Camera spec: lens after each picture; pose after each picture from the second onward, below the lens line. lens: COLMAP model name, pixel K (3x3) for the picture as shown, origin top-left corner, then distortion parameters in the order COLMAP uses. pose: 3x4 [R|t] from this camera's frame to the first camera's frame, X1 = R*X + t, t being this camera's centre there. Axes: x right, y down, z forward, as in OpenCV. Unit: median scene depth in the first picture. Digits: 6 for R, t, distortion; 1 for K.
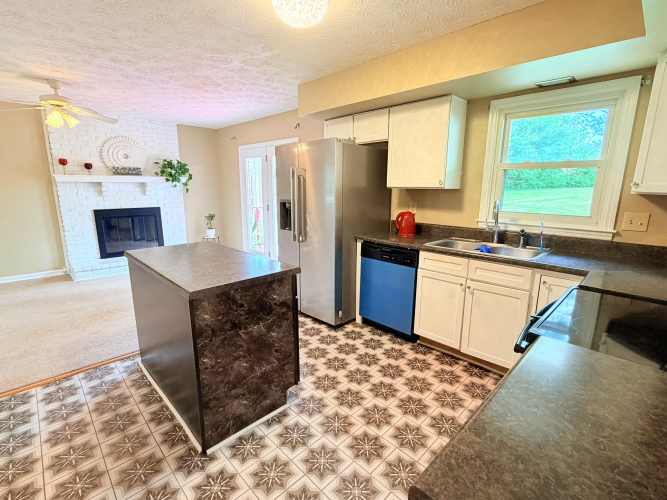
lens RADIAL K [[318.9, 0, 333.5], [0, 318.9, 250.0], [0, 0, 1]] dist [-0.000968, 0.001065]
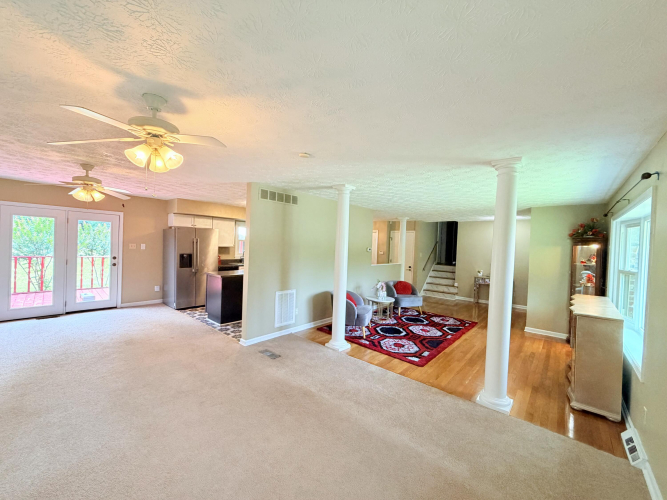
lens RADIAL K [[266.8, 0, 333.5], [0, 266.8, 250.0], [0, 0, 1]] dist [-0.000173, -0.000009]
pose [[-0.085128, -0.027007, 0.996004, -1.864028], [0.167787, 0.984968, 0.041049, -0.084958], [-0.982141, 0.170610, -0.079317, 0.195321]]
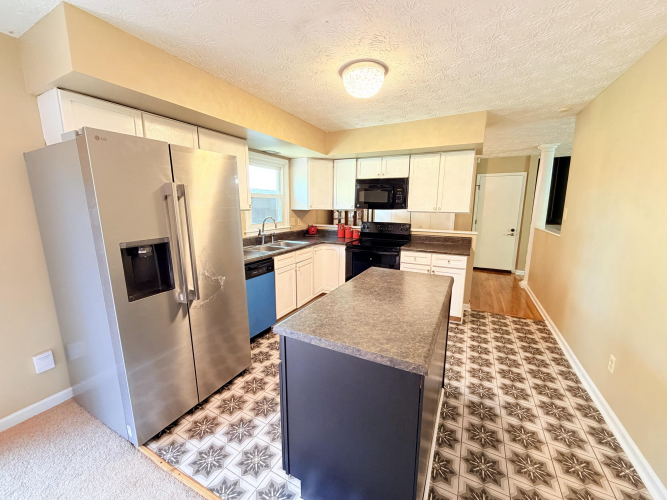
lens RADIAL K [[266.8, 0, 333.5], [0, 266.8, 250.0], [0, 0, 1]] dist [-0.000173, -0.000009]
pose [[-0.312141, -0.165201, 0.935562, -0.638263], [0.192833, 0.953249, 0.232661, -0.179095], [-0.930260, 0.253030, -0.265692, 0.801562]]
